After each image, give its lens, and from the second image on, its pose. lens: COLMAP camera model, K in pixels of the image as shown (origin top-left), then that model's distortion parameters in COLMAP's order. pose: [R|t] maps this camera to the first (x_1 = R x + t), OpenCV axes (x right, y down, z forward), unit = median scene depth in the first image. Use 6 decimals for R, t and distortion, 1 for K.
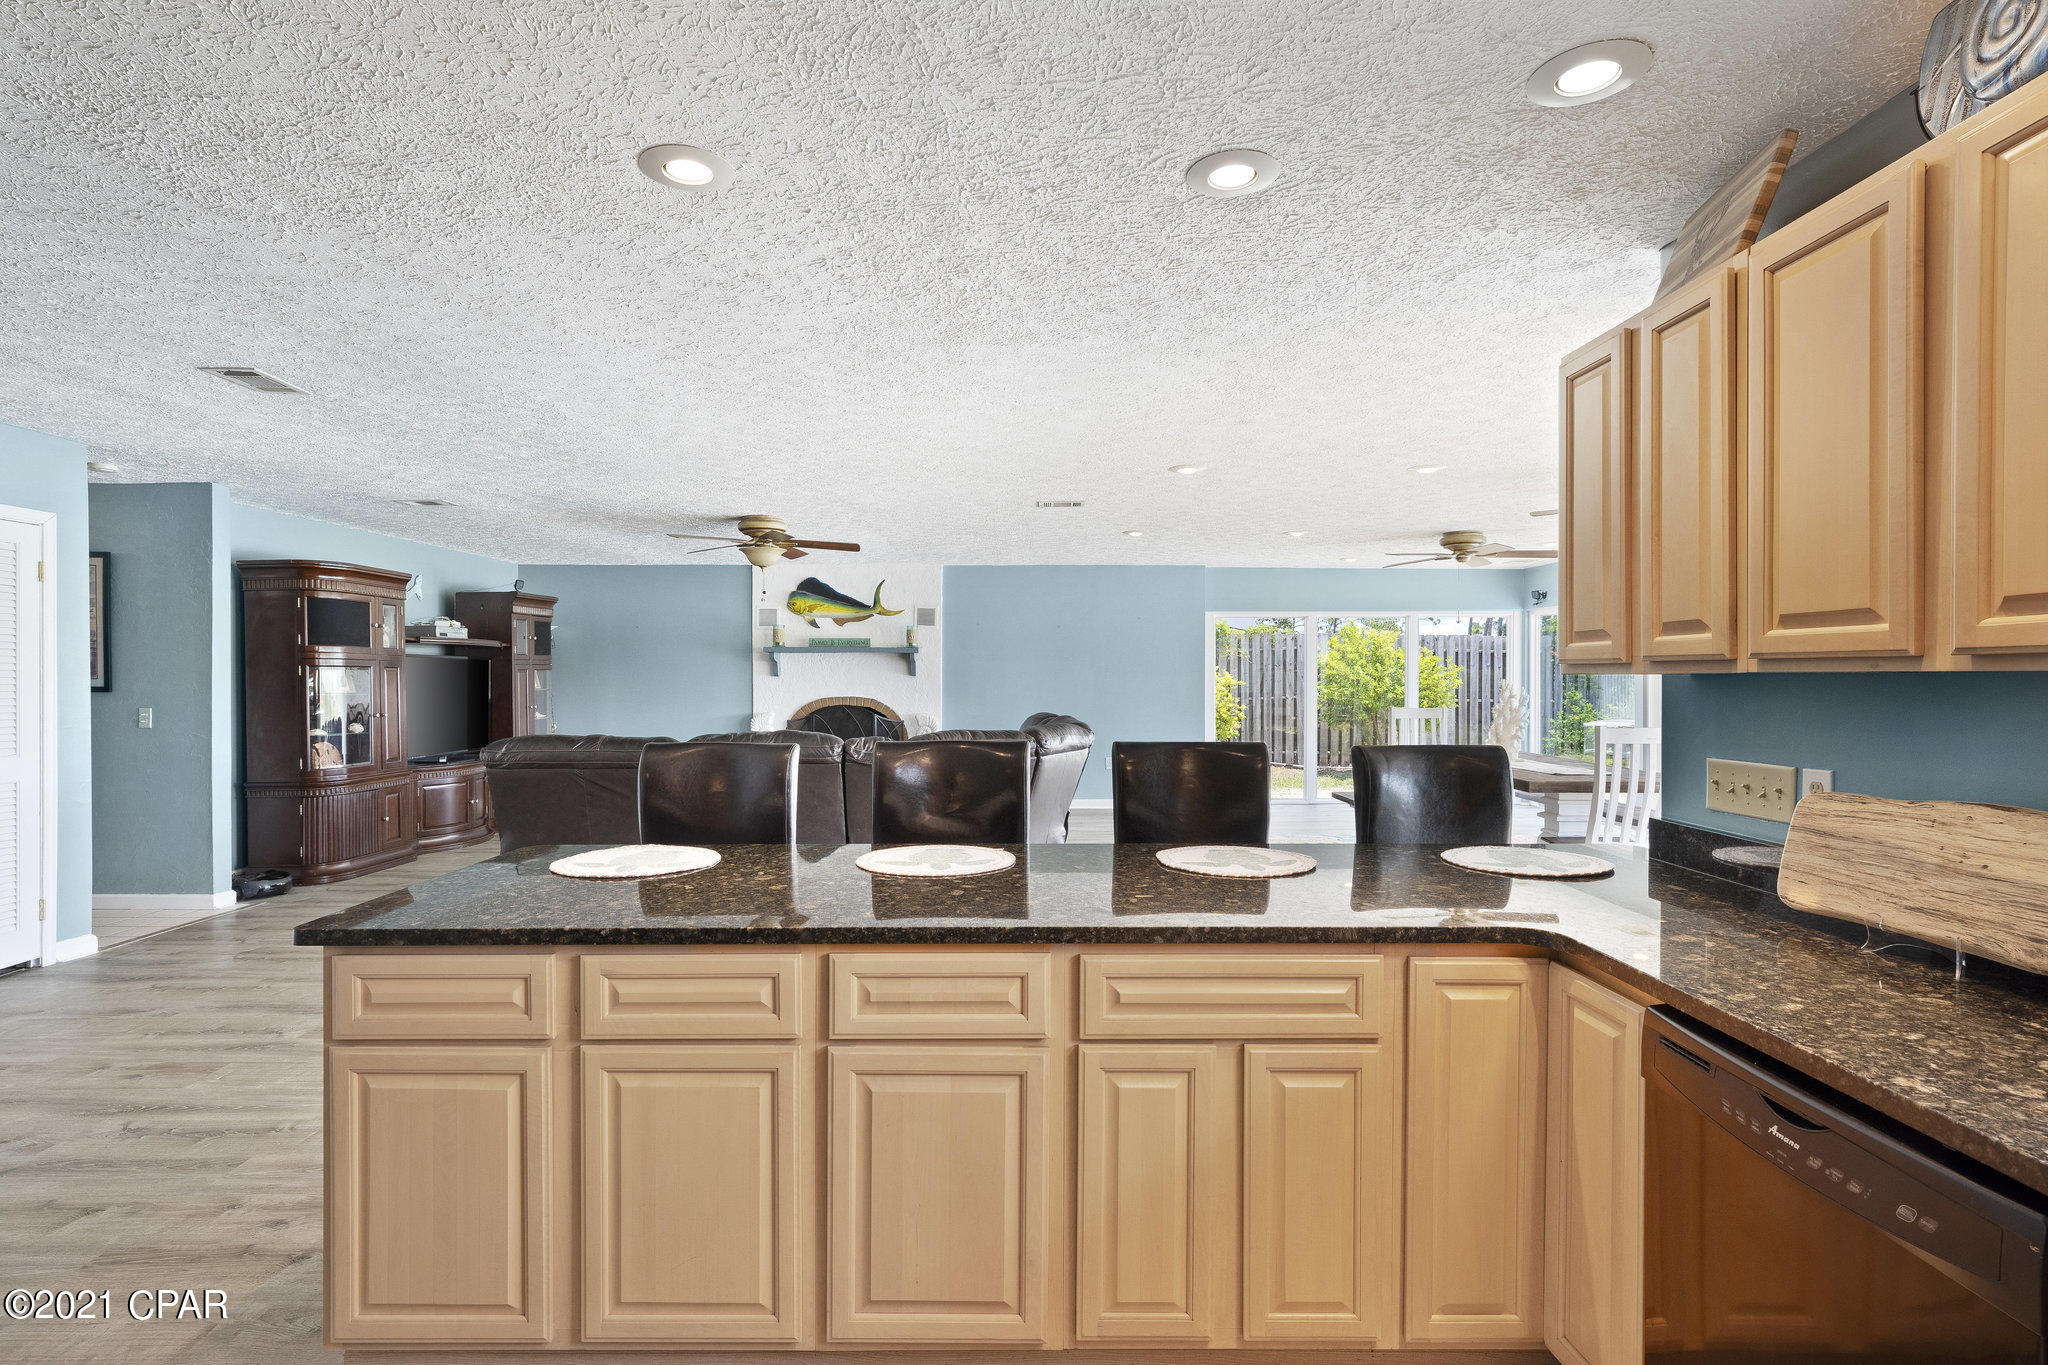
lens RADIAL K [[991.8, 0, 1013.6], [0, 991.8, 679.8], [0, 0, 1]] dist [-0.000576, 0.000169]
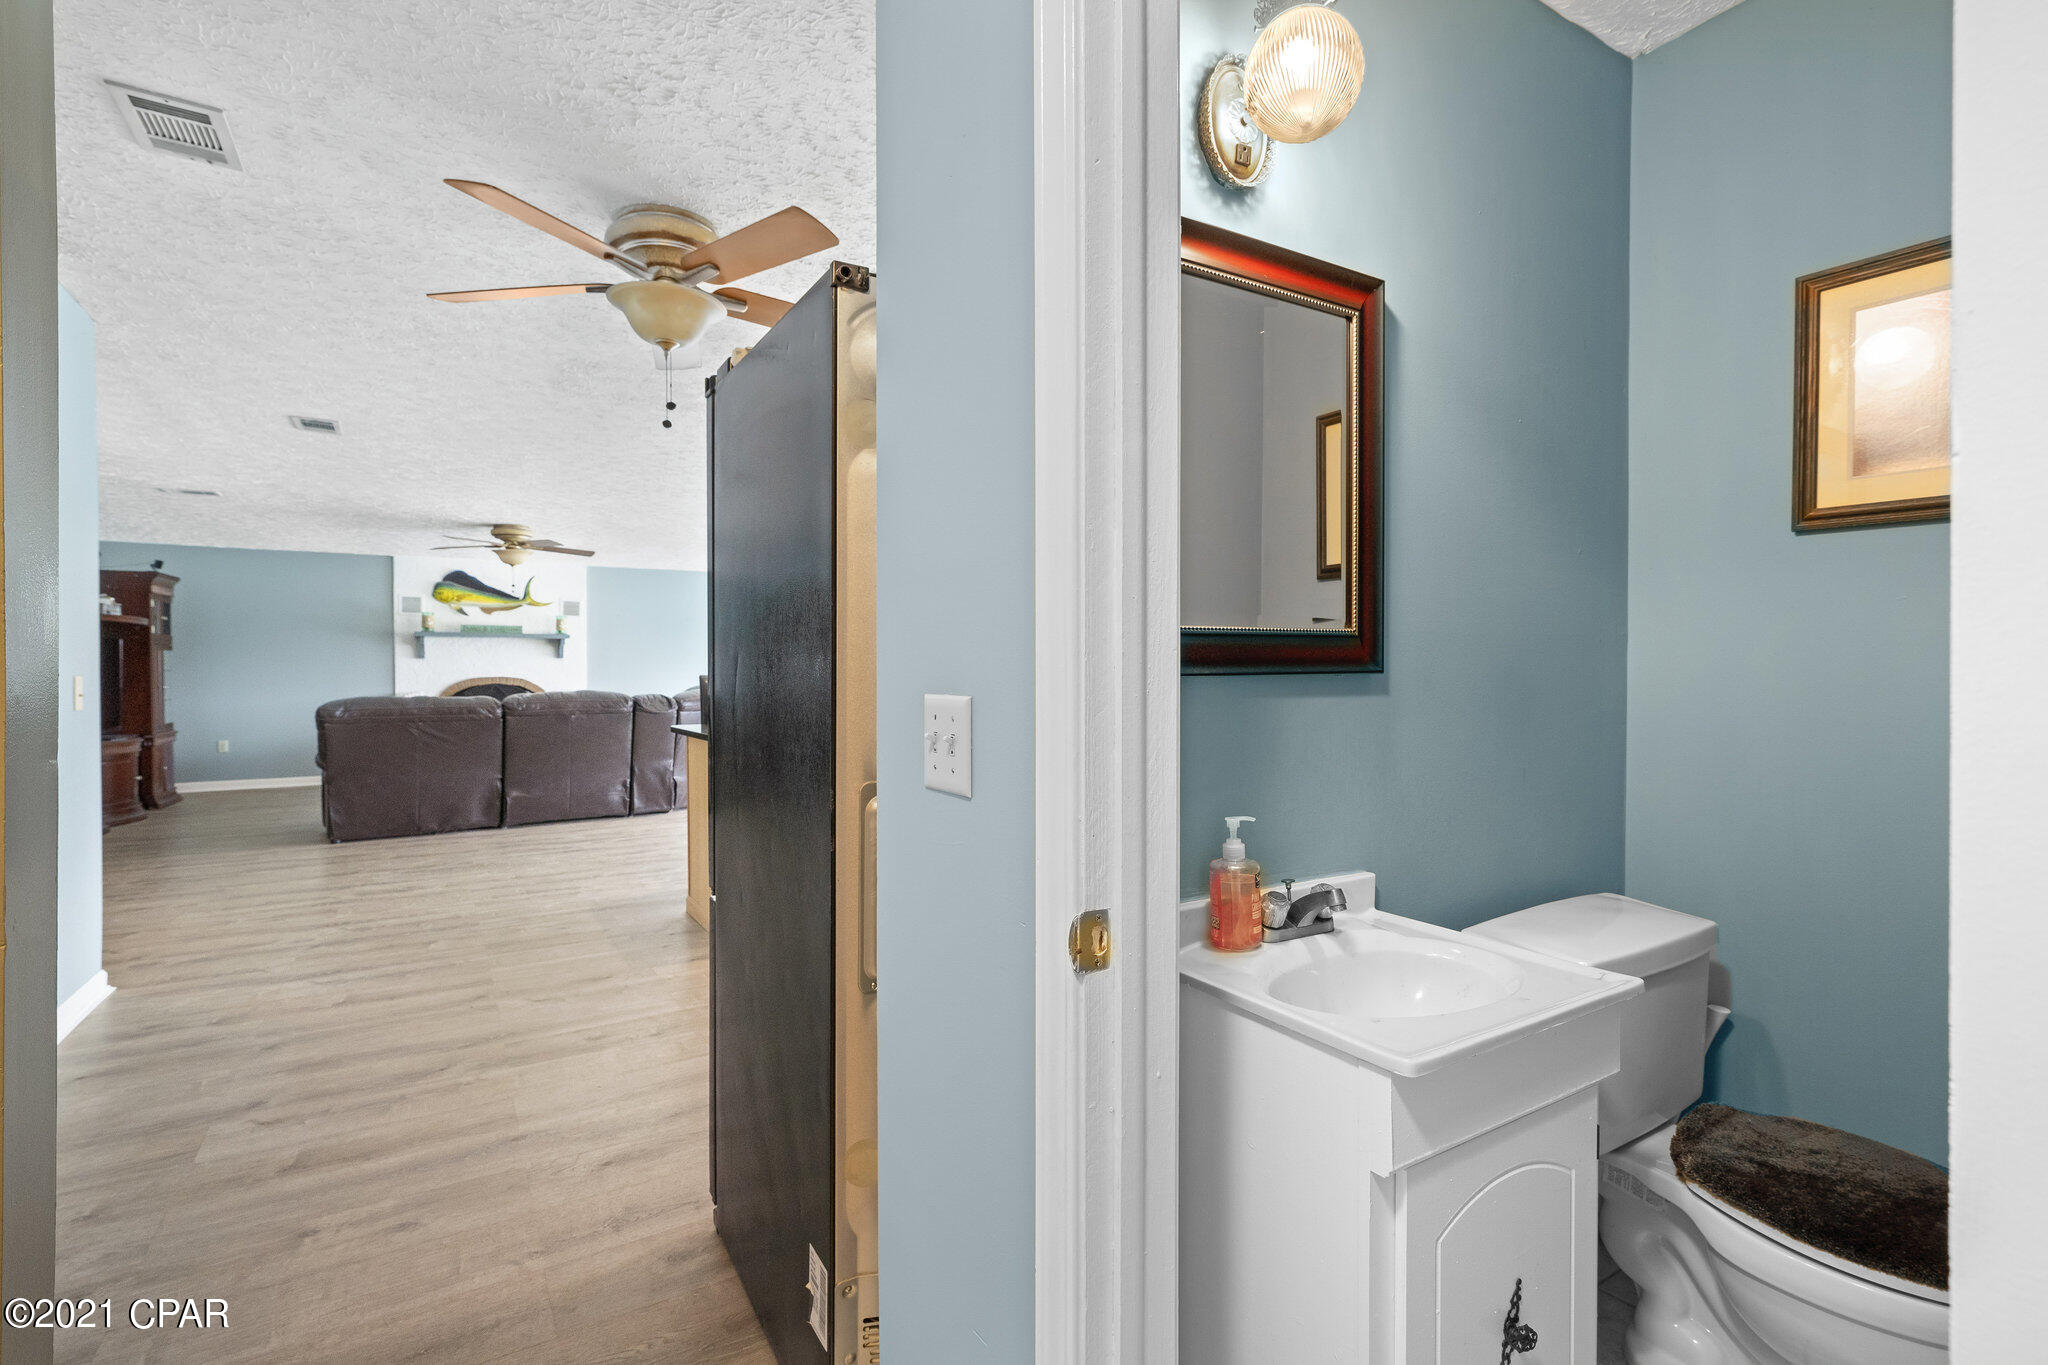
lens RADIAL K [[967.4, 0, 1029.8], [0, 967.4, 680.4], [0, 0, 1]] dist [0.001431, -0.000043]
pose [[0.852016, -0.007023, 0.523469, -0.227989], [0.006839, 0.999974, 0.002285, 0.022945], [-0.523472, 0.001633, 0.852041, -0.263104]]
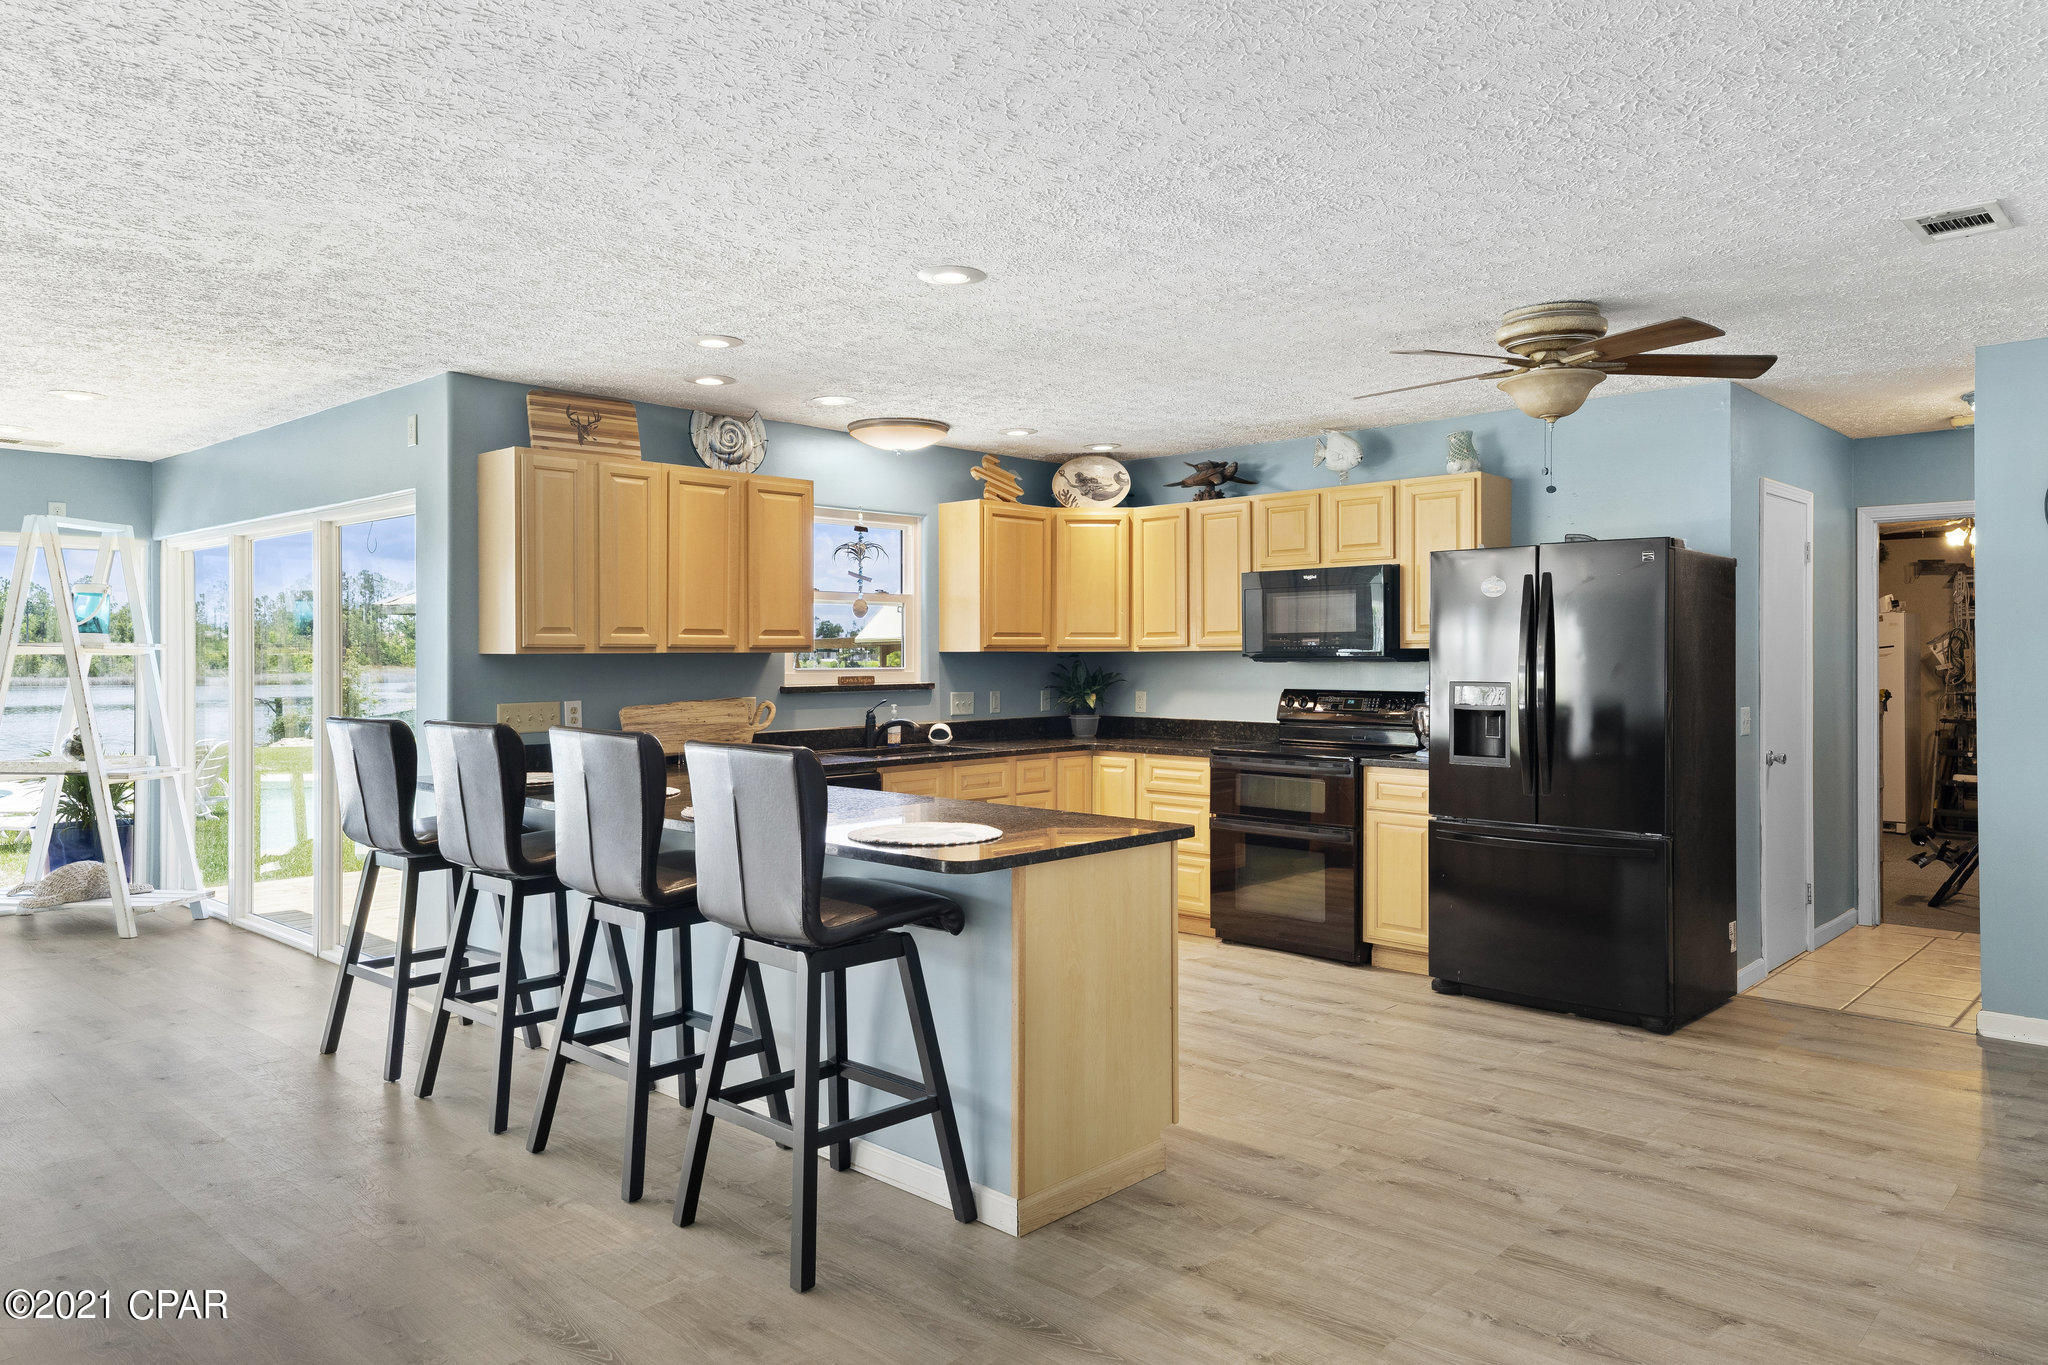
lens RADIAL K [[1349.0, 0, 1028.6], [0, 1349.0, 650.2], [0, 0, 1]] dist [0.025051, 0.003585]
pose [[-0.734249, 0.001290, 0.678879, -0.344567], [0.003615, 0.999991, 0.002010, -0.002814], [-0.678871, 0.003930, -0.734247, 0.476369]]
